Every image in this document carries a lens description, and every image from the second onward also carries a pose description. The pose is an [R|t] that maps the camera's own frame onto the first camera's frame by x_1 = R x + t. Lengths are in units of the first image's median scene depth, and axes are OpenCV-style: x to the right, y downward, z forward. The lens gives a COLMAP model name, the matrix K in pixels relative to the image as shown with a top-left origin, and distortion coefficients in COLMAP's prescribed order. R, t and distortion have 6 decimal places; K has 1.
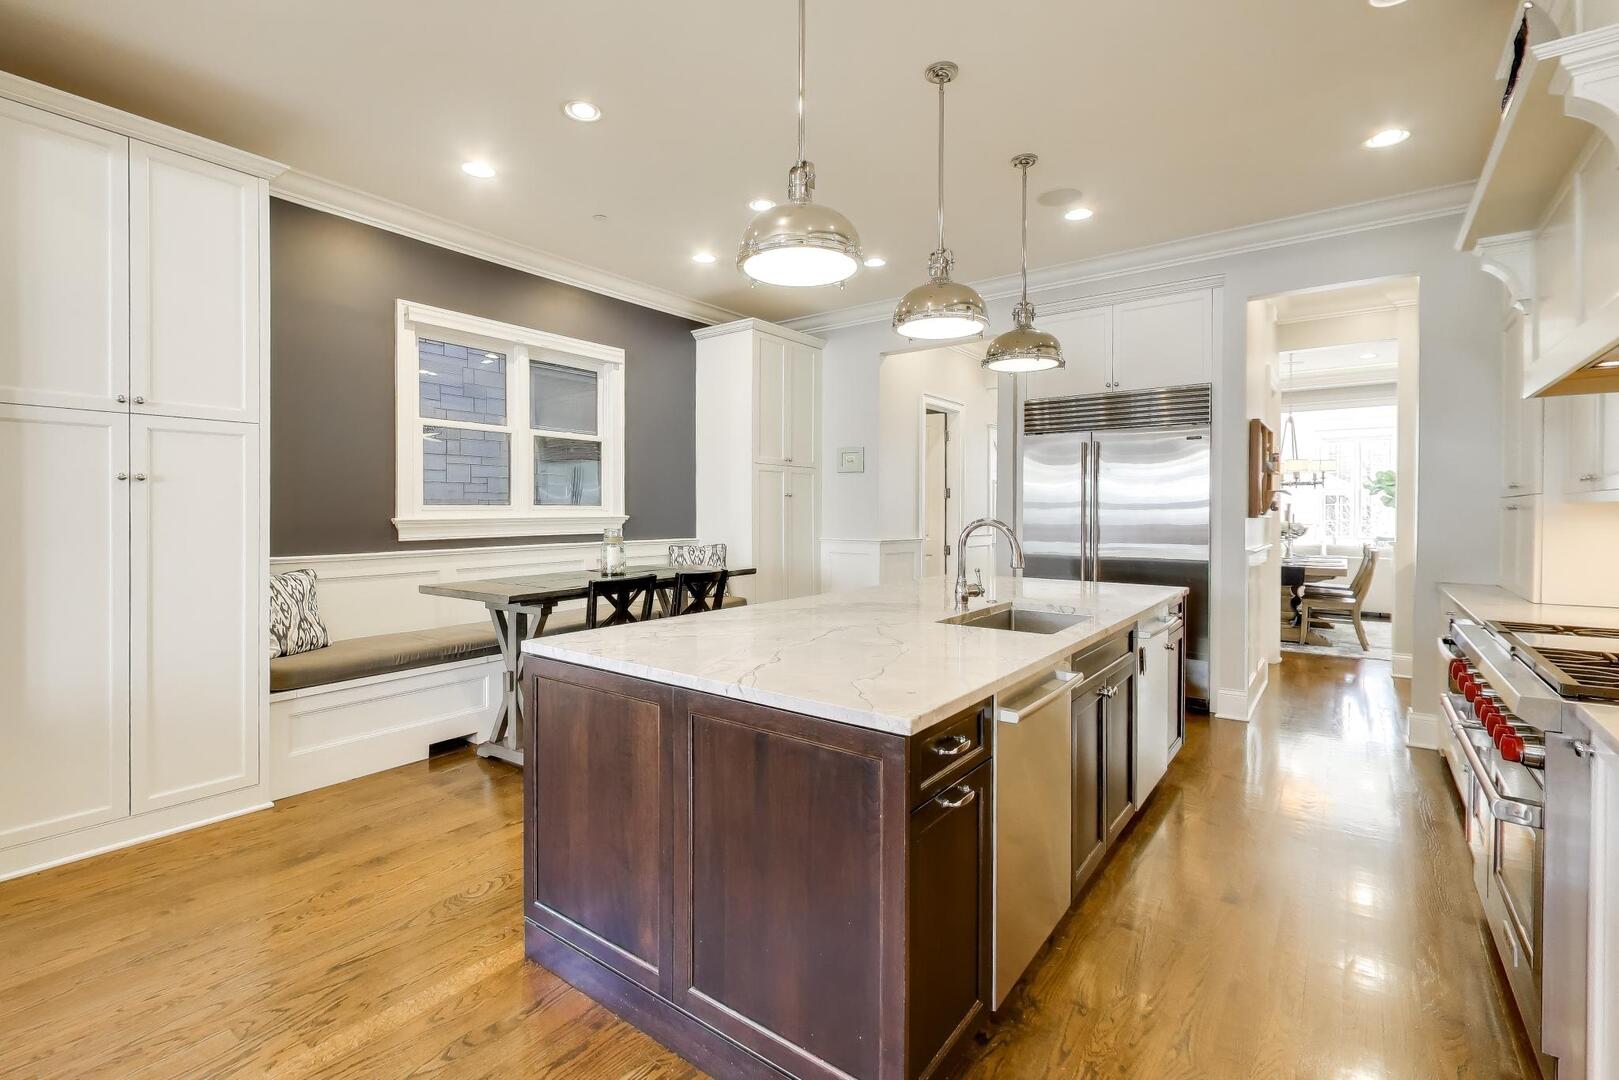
lens RADIAL K [[679.1, 0, 847.5], [0, 679.1, 517.8], [0, 0, 1]] dist [0.015844, 0.000057]
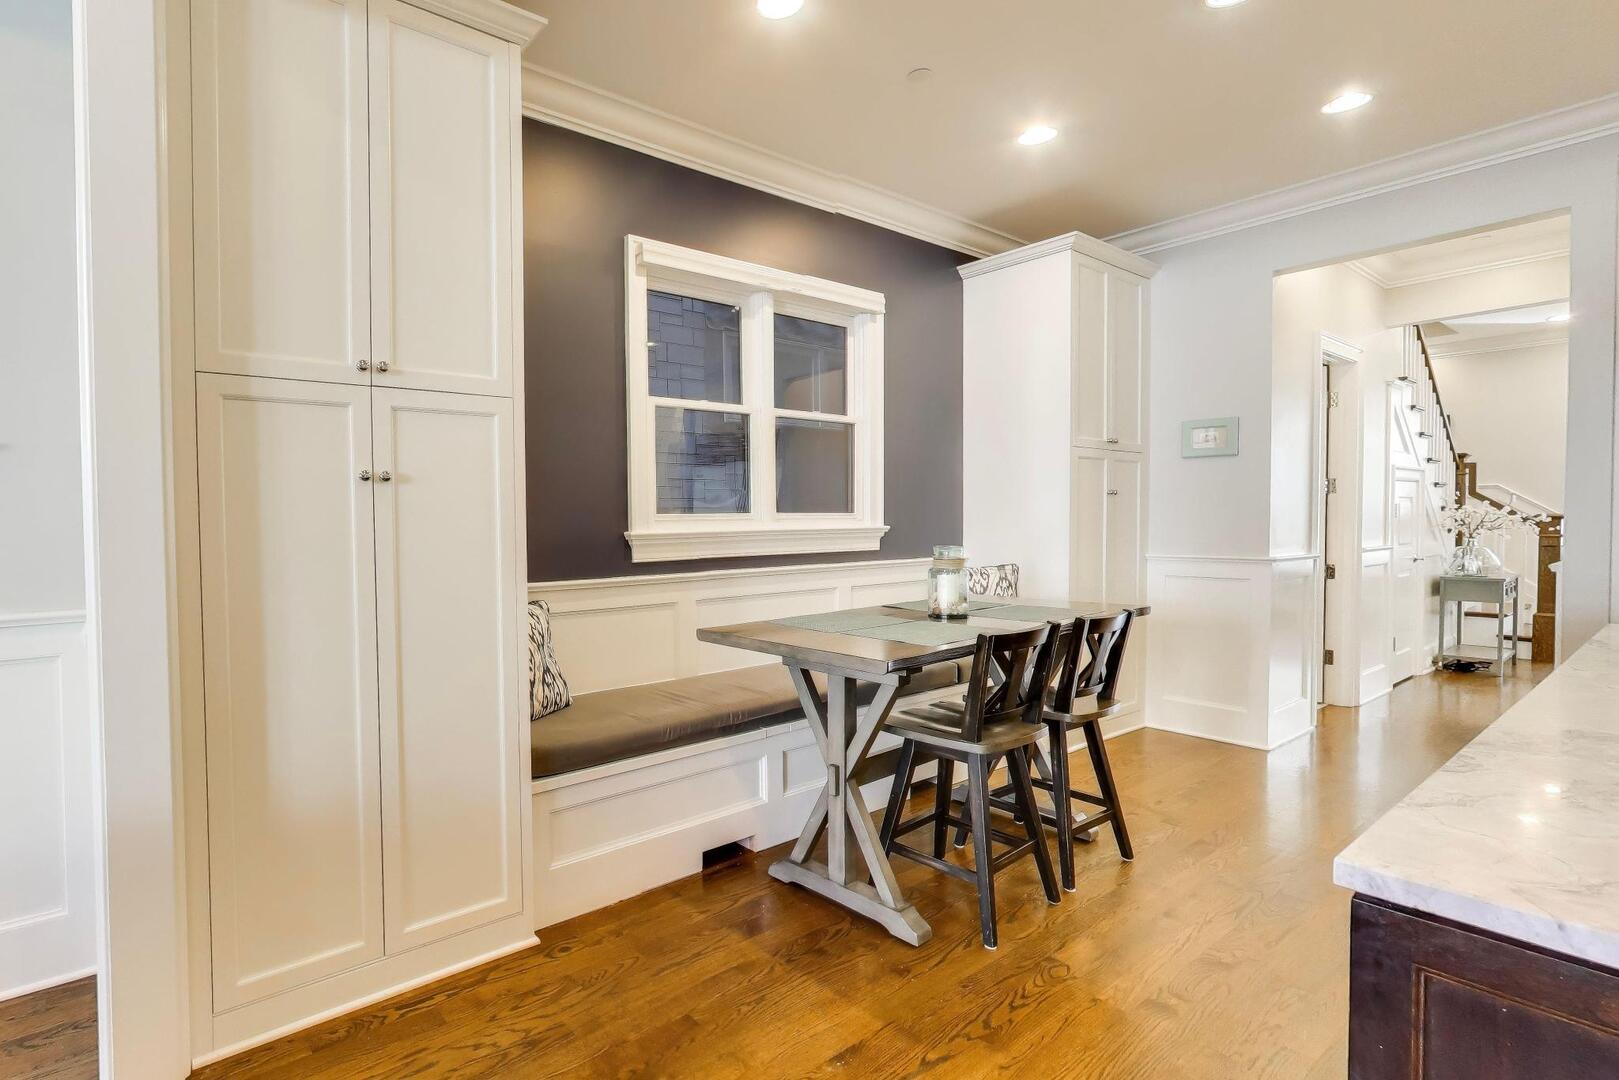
lens RADIAL K [[804.2, 0, 809.5], [0, 804.2, 540.0], [0, 0, 1]] dist [0.004139, 0.000738]
pose [[0.972104, -0.001948, -0.234542, -0.262722], [0.006345, 0.999818, 0.017994, -0.003963], [0.234464, -0.018980, 0.971939, 0.193357]]
